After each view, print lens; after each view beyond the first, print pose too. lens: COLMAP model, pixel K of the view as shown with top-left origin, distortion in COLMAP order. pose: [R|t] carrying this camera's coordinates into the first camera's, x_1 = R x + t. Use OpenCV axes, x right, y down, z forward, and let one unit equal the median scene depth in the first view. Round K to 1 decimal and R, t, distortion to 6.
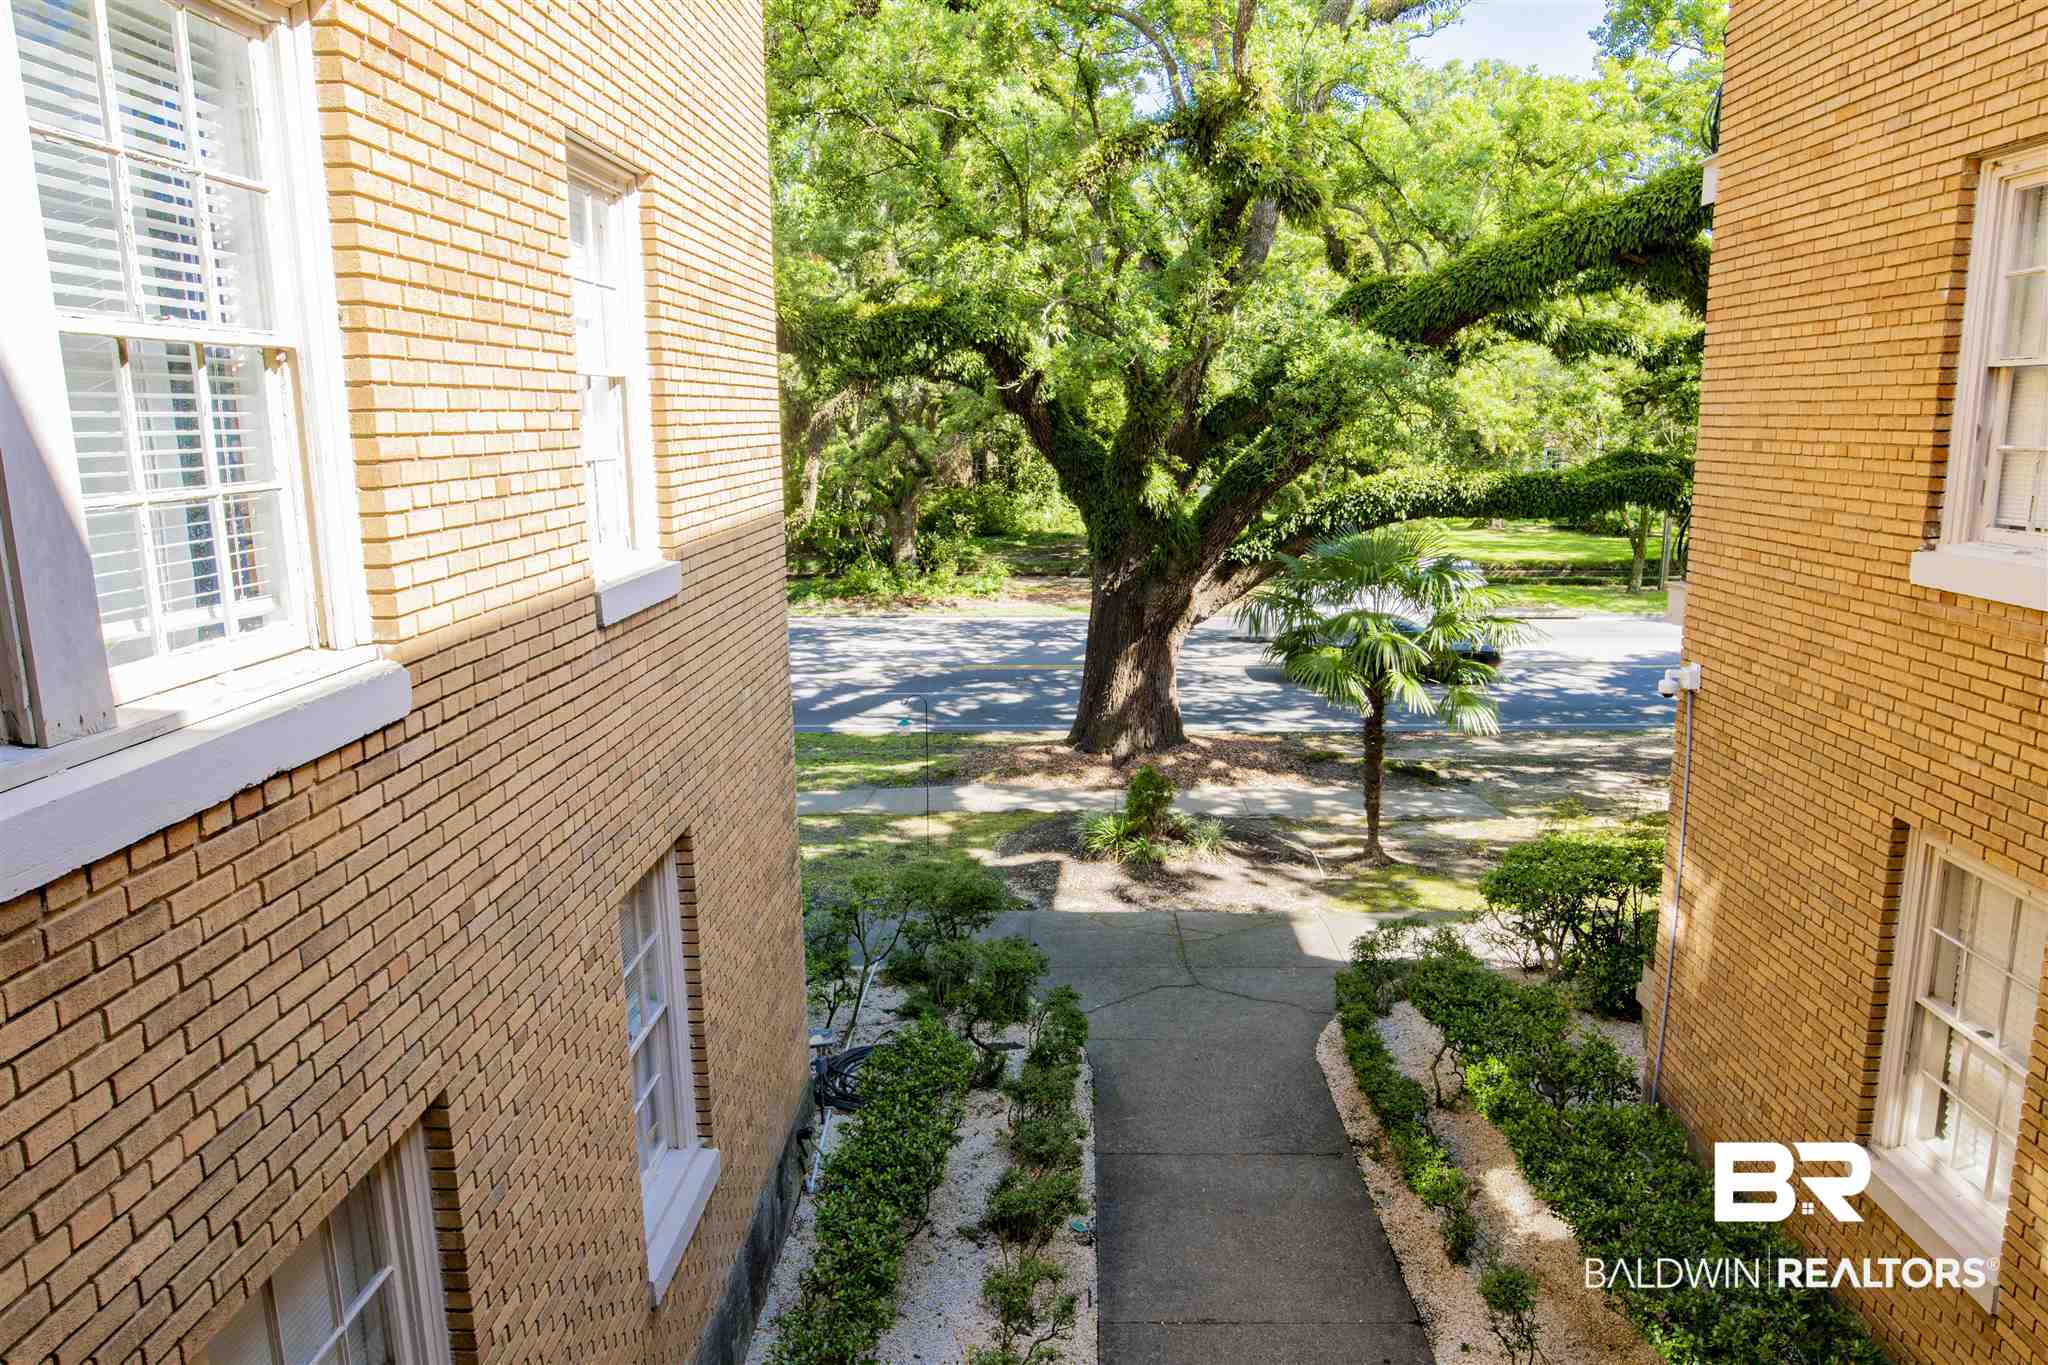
lens RADIAL K [[1361.4, 0, 1017.0], [0, 1361.4, 660.3], [0, 0, 1]] dist [-0.010066, -0.001552]
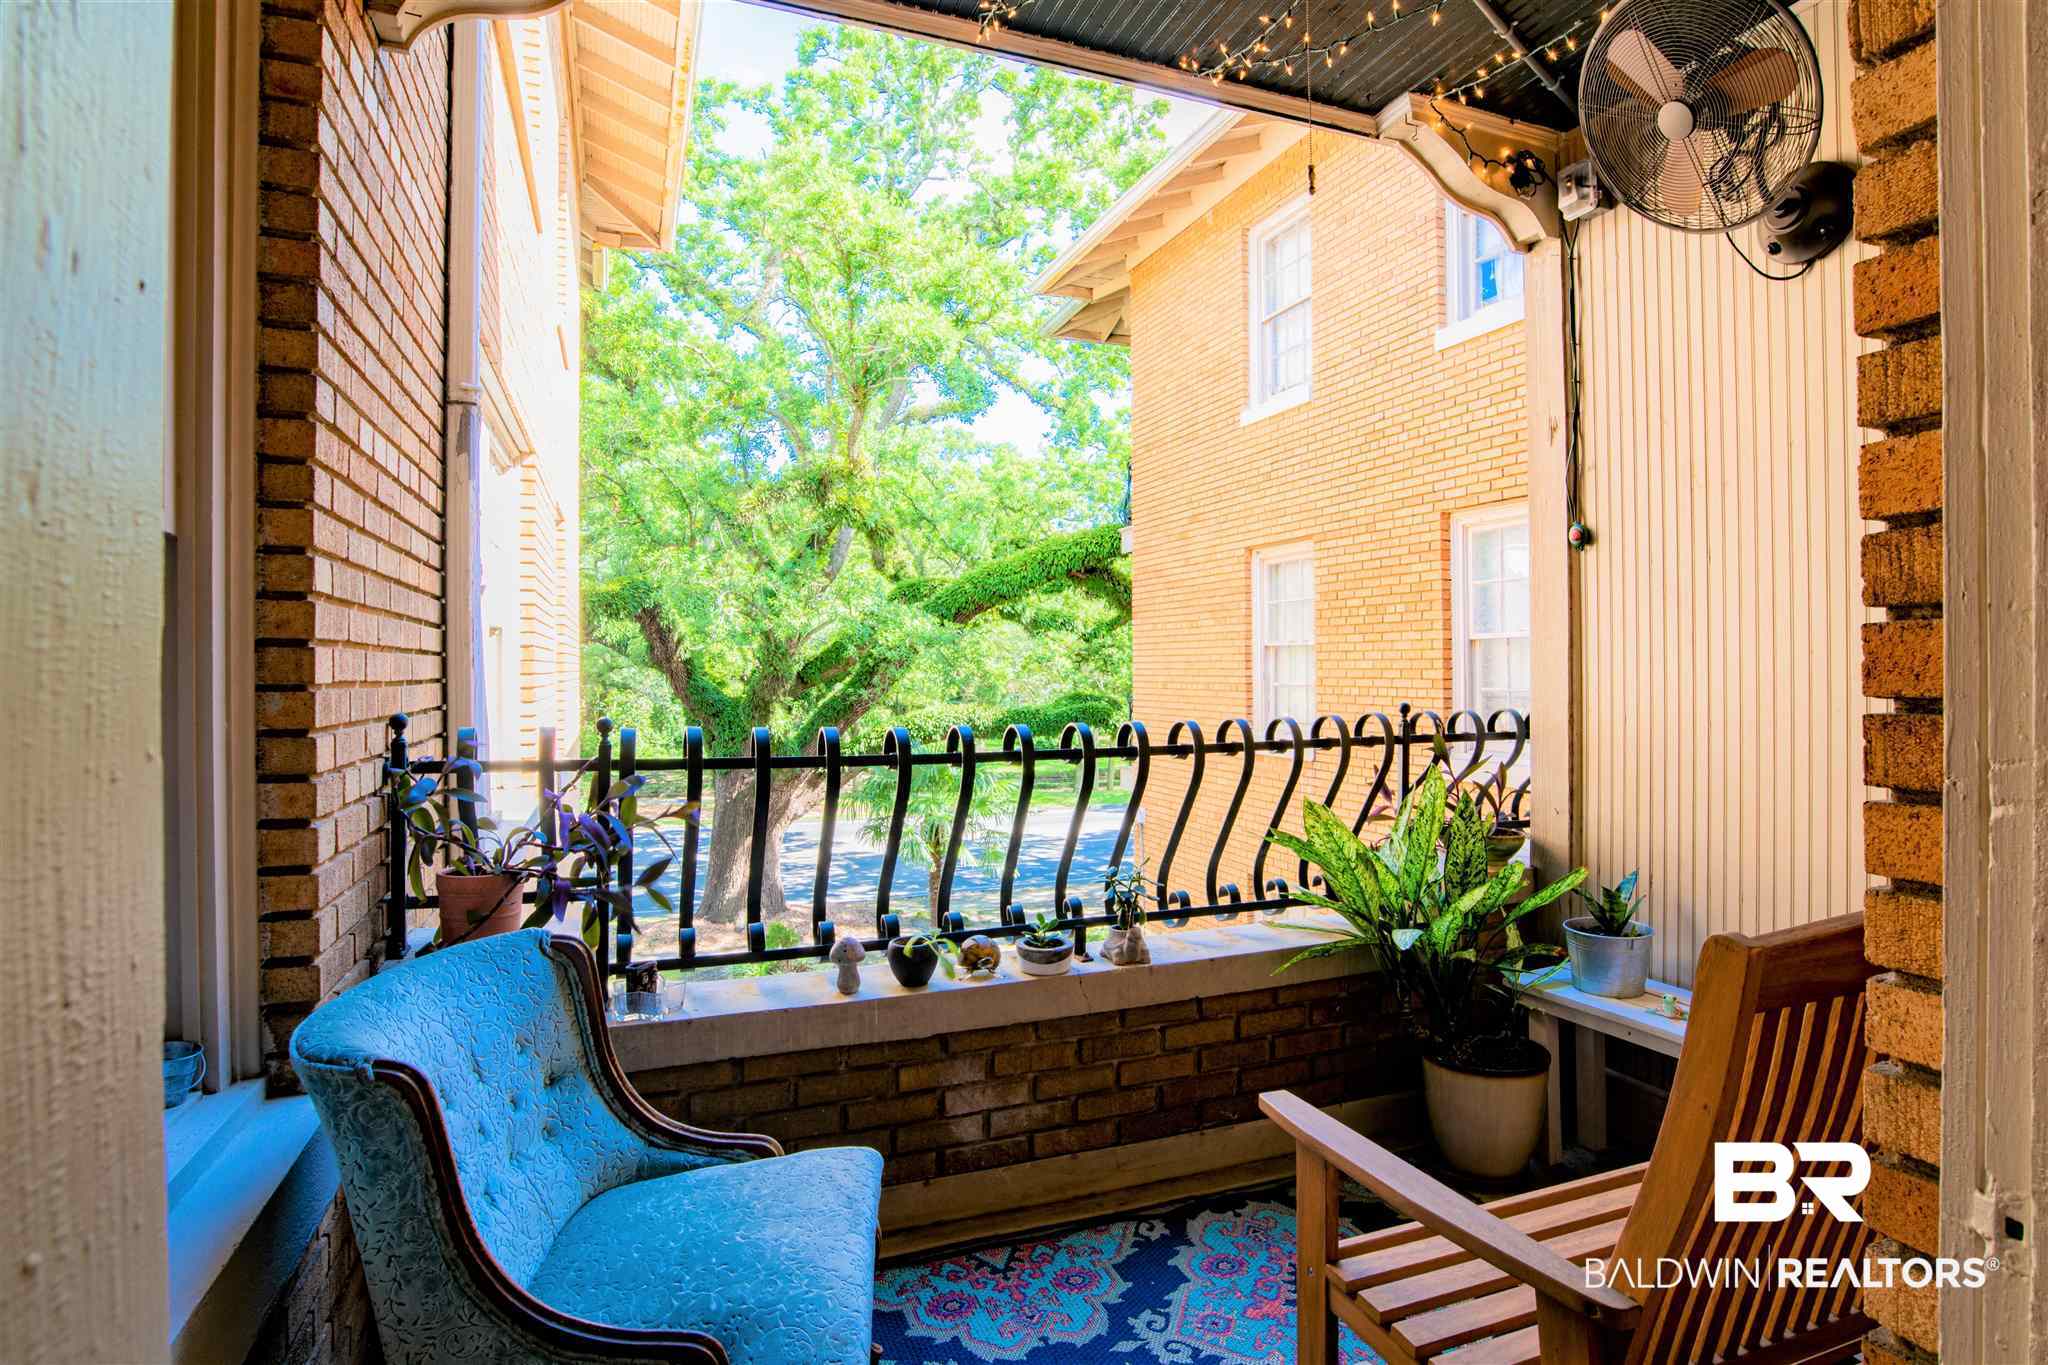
lens RADIAL K [[1064.9, 0, 1045.8], [0, 1064.9, 668.7], [0, 0, 1]] dist [-0.057207, 0.029401]
pose [[0.919891, 0.003288, 0.392160, -0.063204], [0.066887, 0.983998, -0.165147, 0.017684], [-0.386428, 0.178148, 0.904951, -0.093009]]
